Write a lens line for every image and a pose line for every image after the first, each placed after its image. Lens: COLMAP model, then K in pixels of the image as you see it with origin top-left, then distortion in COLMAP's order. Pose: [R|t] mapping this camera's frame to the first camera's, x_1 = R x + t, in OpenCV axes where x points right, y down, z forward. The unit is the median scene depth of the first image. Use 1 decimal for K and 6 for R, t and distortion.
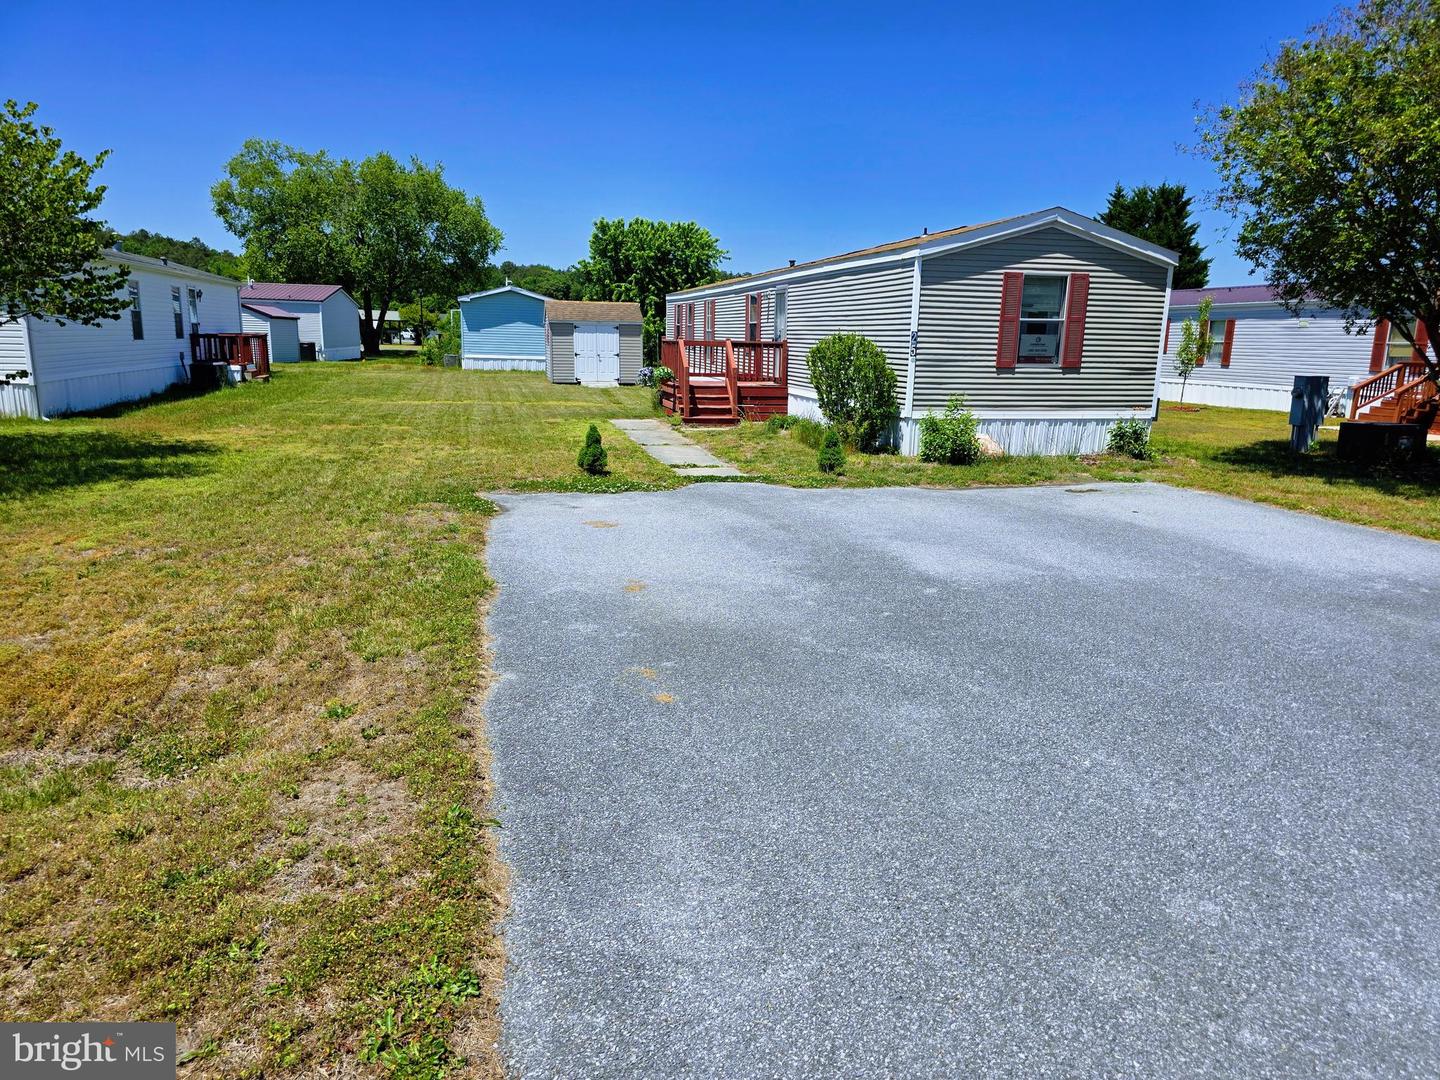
lens RADIAL K [[922.1, 0, 718.1], [0, 922.1, 521.8], [0, 0, 1]] dist [0.045844, -0.039768]
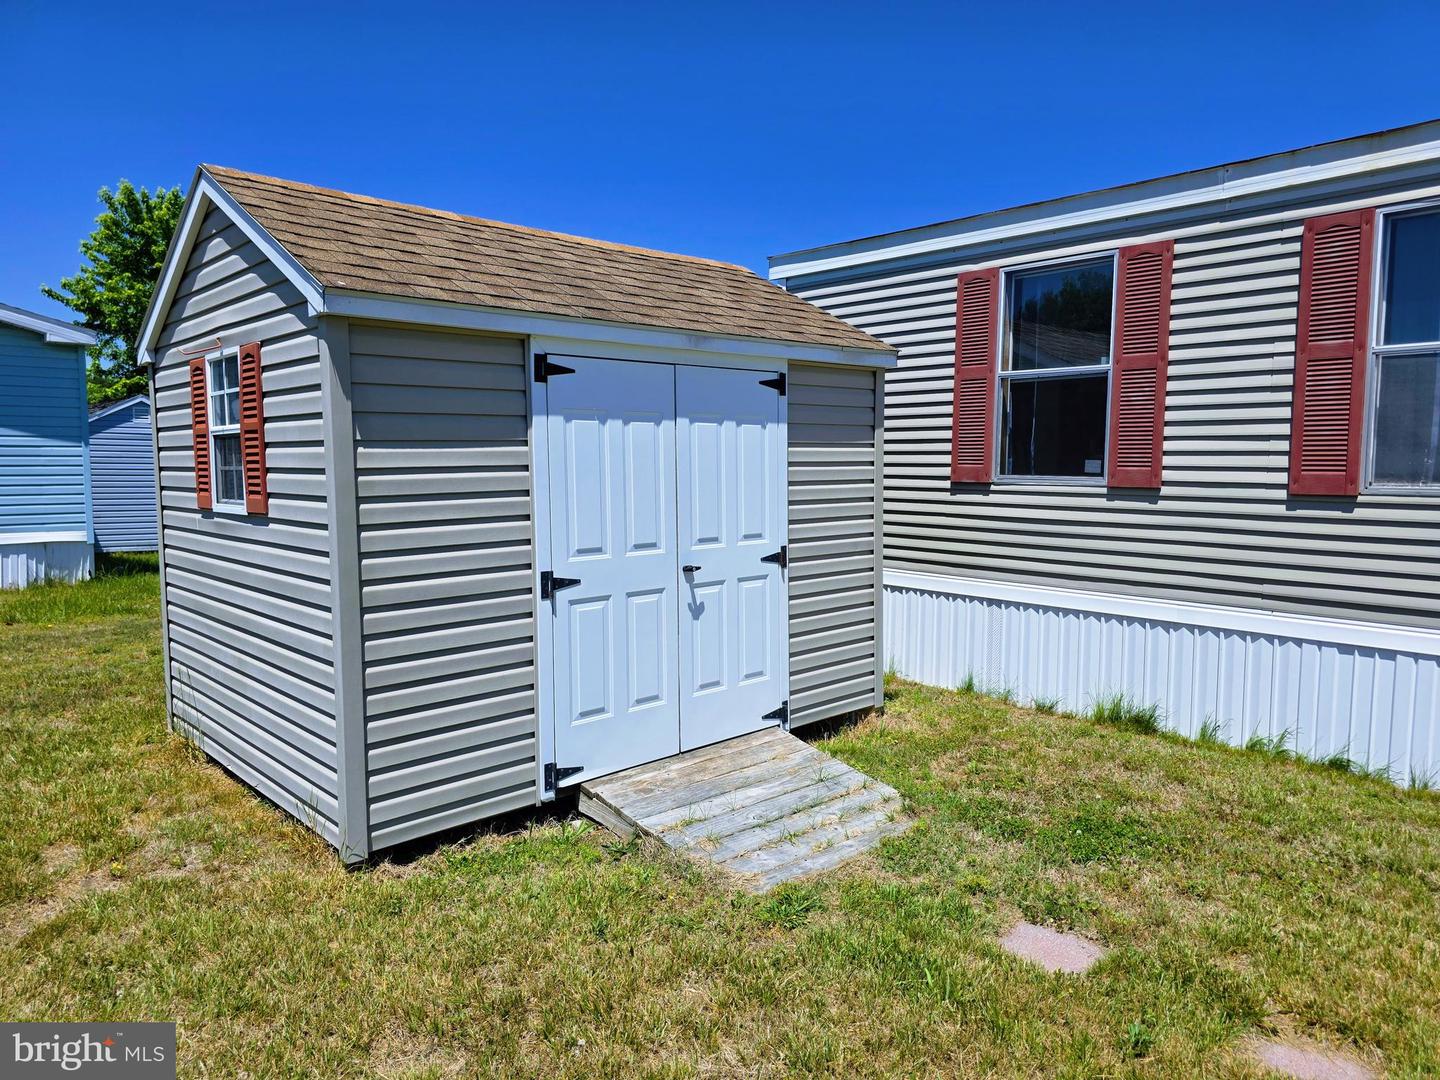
lens RADIAL K [[922.1, 0, 718.1], [0, 922.1, 521.8], [0, 0, 1]] dist [0.045844, -0.039768]
pose [[0.862468, -0.058286, 0.502745, -0.444133], [0.118273, 0.989053, -0.088235, -0.396192], [-0.492099, 0.135561, 0.859920, 1.983856]]
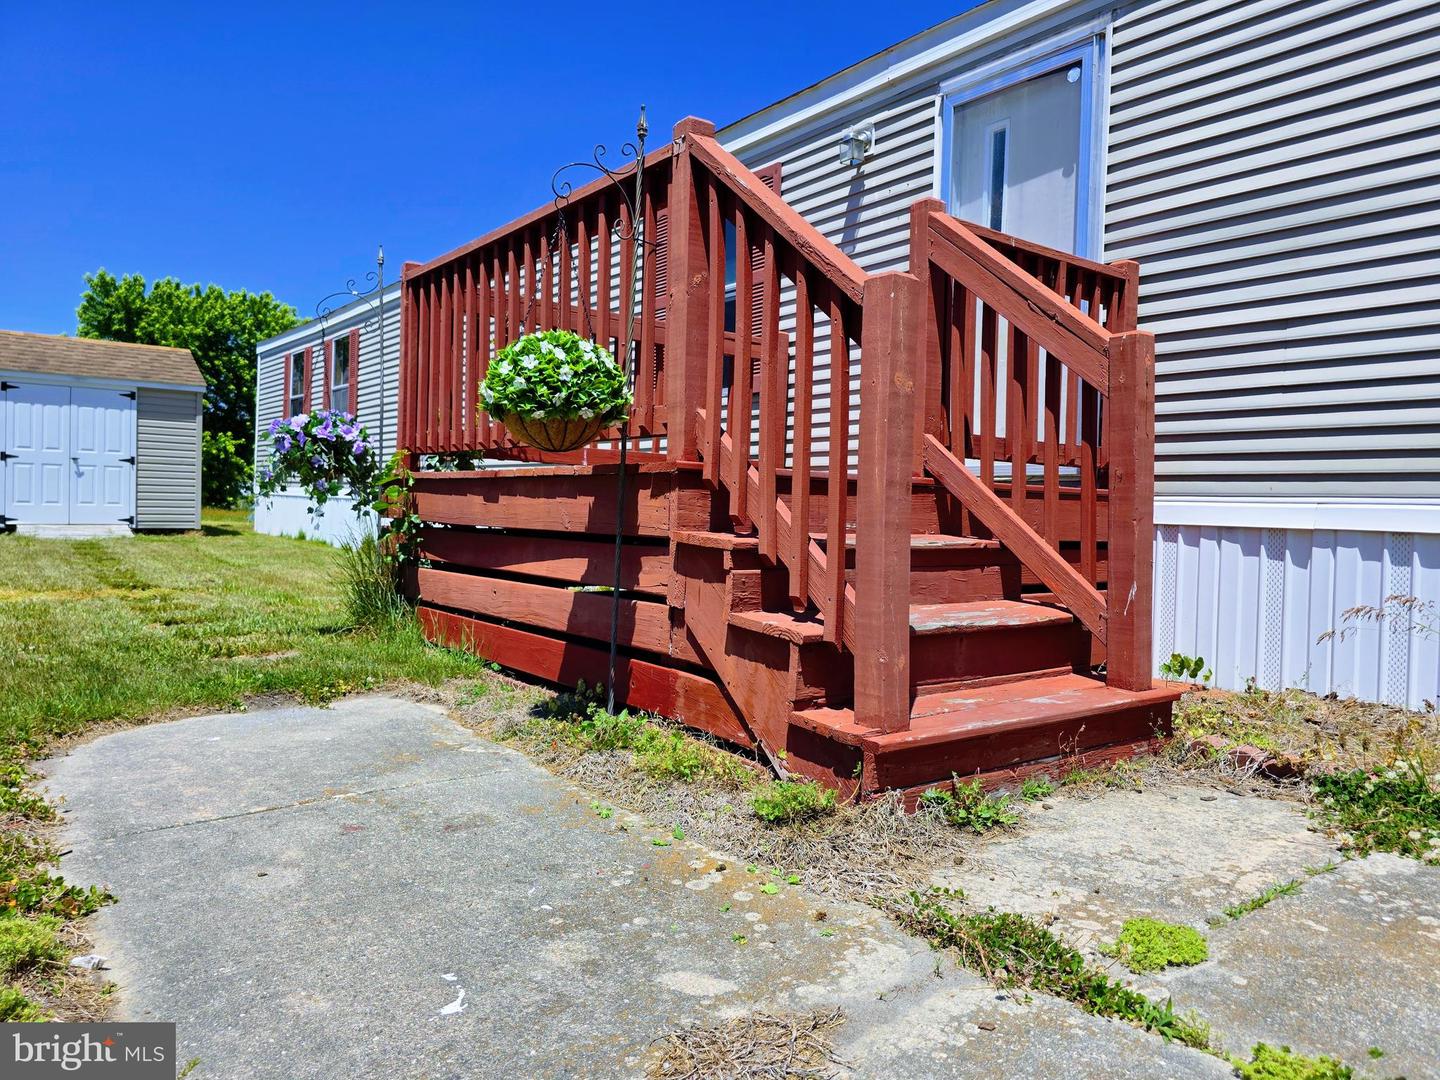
lens RADIAL K [[922.1, 0, 718.1], [0, 922.1, 521.8], [0, 0, 1]] dist [0.045844, -0.039768]
pose [[0.896847, -0.002621, 0.442334, -0.133302], [0.077023, 0.985631, -0.150327, -0.163209], [-0.435584, 0.168890, 0.884162, 1.196143]]
